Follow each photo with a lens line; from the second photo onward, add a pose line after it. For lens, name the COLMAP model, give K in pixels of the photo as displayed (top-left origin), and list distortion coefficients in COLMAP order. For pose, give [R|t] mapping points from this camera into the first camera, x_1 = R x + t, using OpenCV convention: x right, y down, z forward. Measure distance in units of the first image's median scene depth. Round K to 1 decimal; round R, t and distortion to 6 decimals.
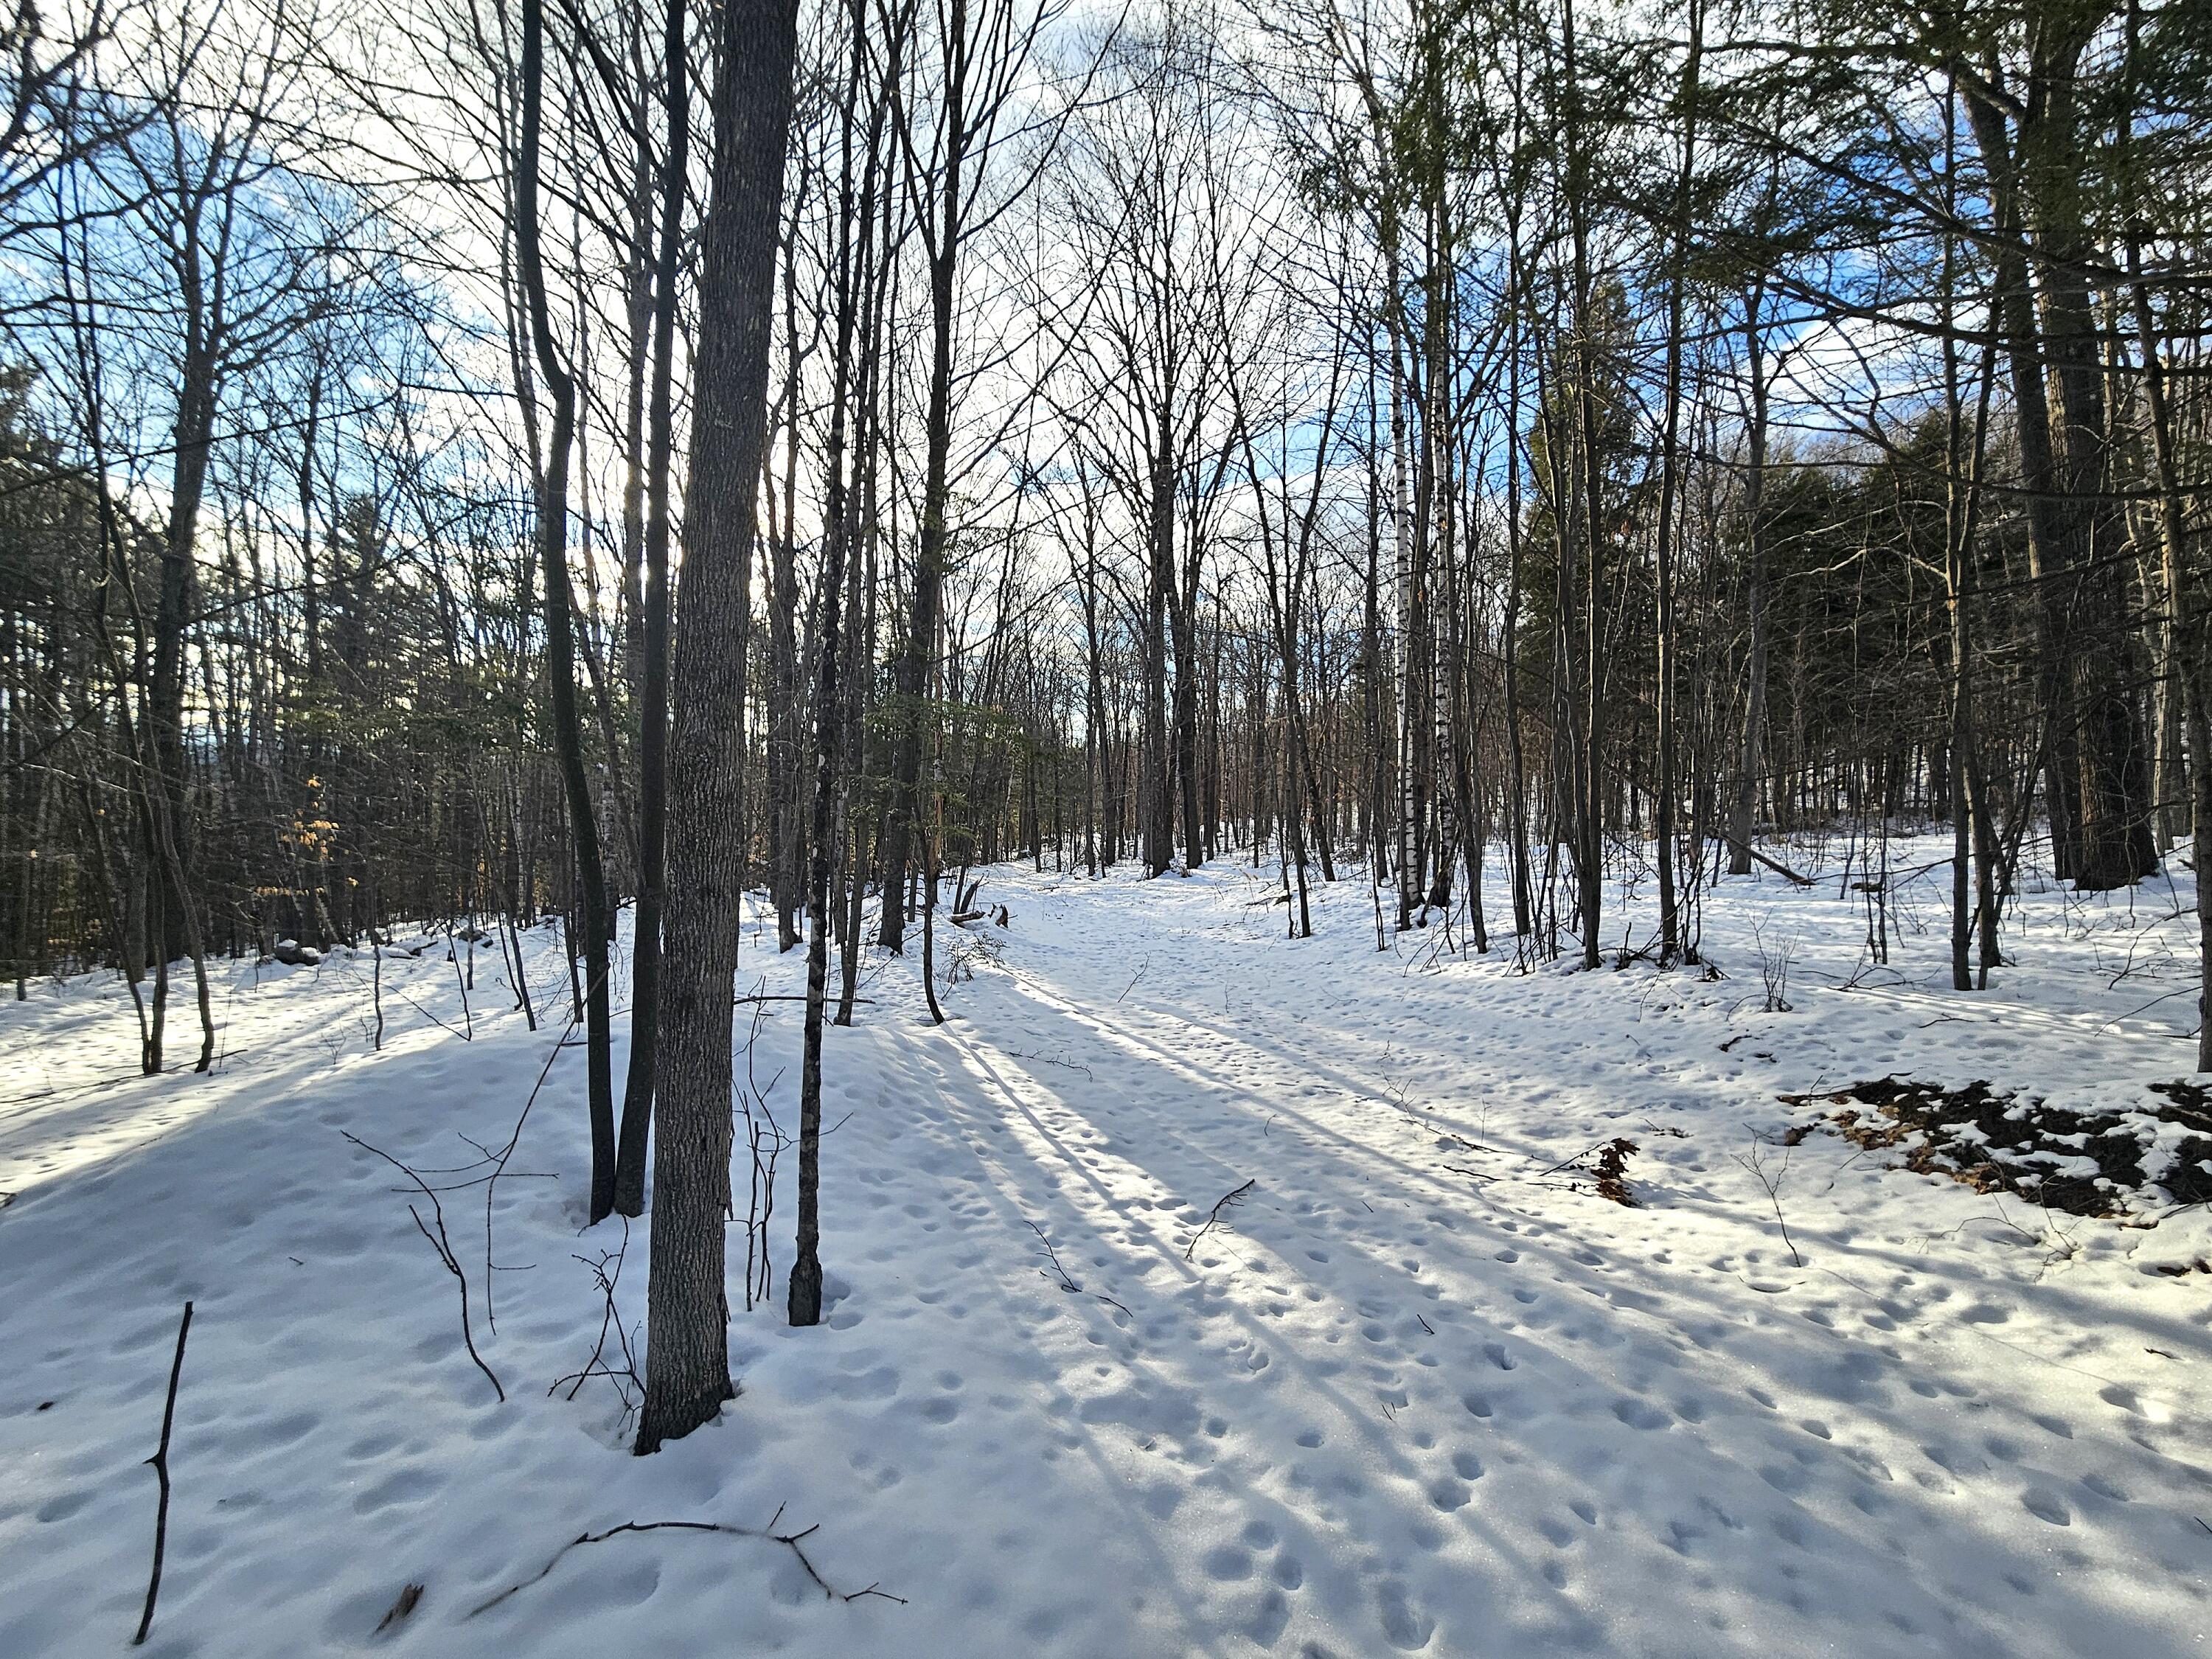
lens RADIAL K [[890.9, 0, 1106.0], [0, 890.9, 829.5], [0, 0, 1]] dist [0.001197, 0.001505]
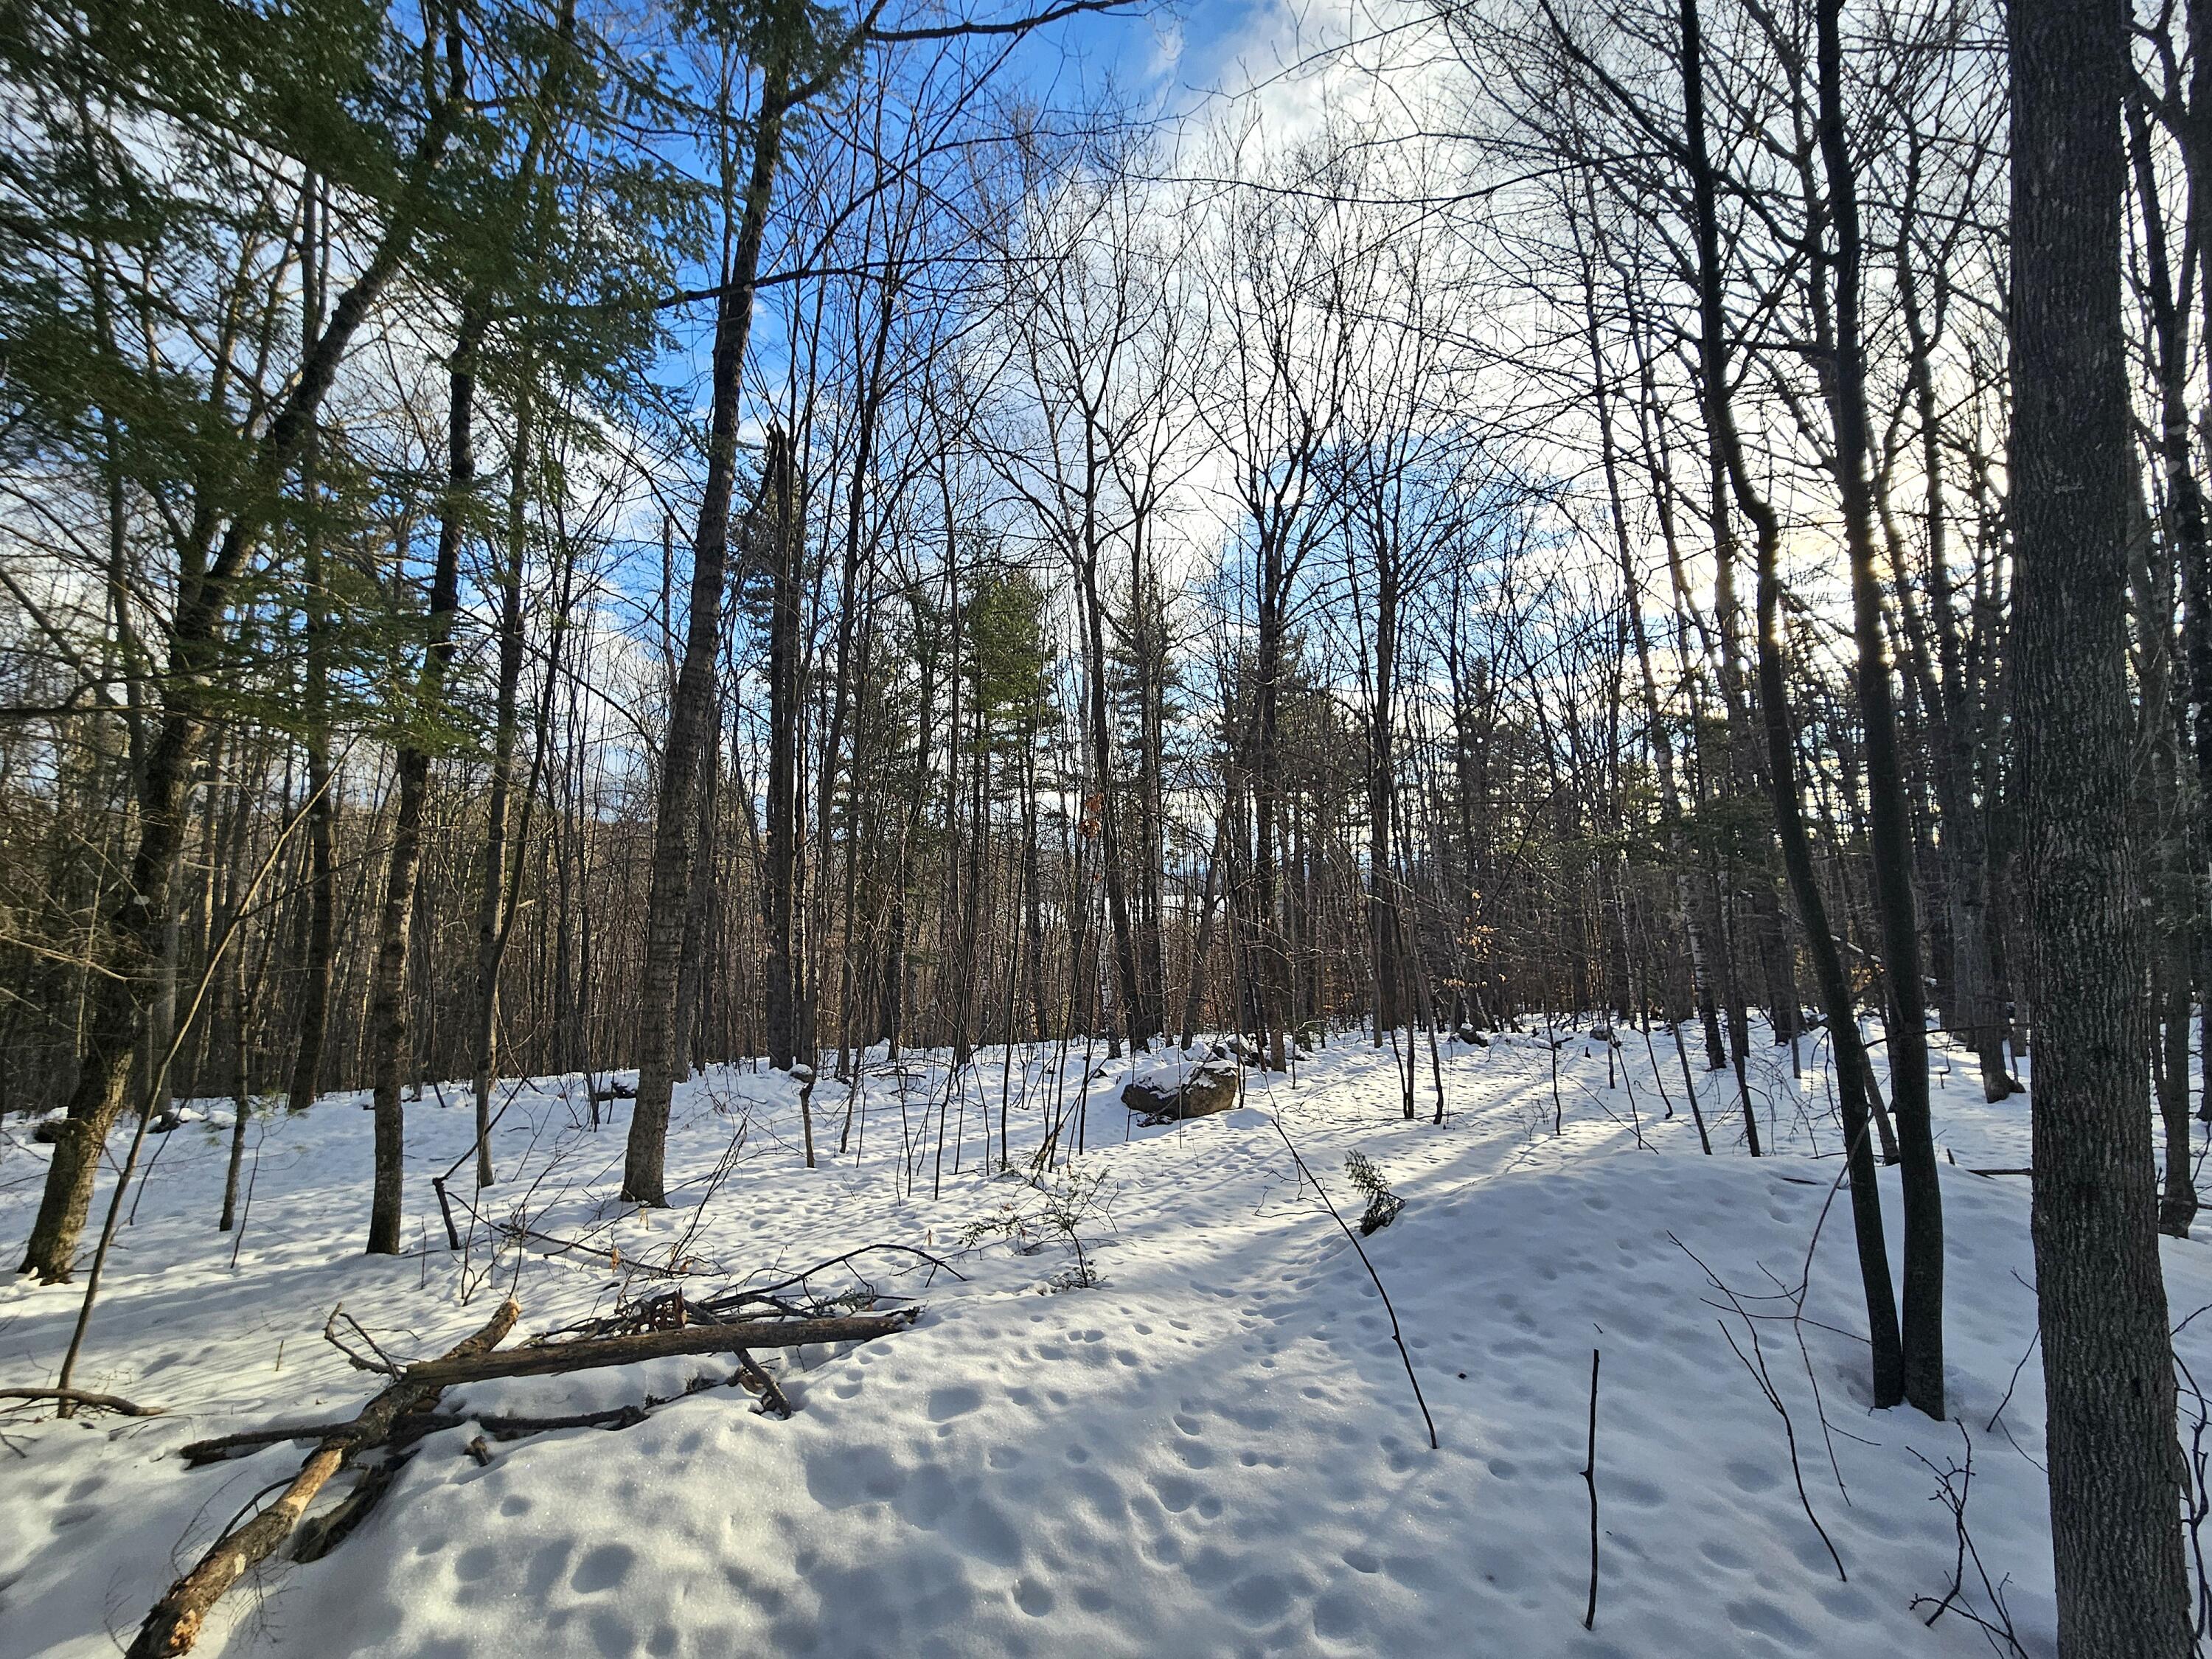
lens RADIAL K [[890.9, 0, 1106.0], [0, 890.9, 829.5], [0, 0, 1]] dist [0.001197, 0.001505]
pose [[0.490964, -0.088522, -0.866671, -0.081266], [-0.003200, 0.994634, -0.103405, -0.019888], [0.871174, 0.053542, 0.488046, -0.080396]]
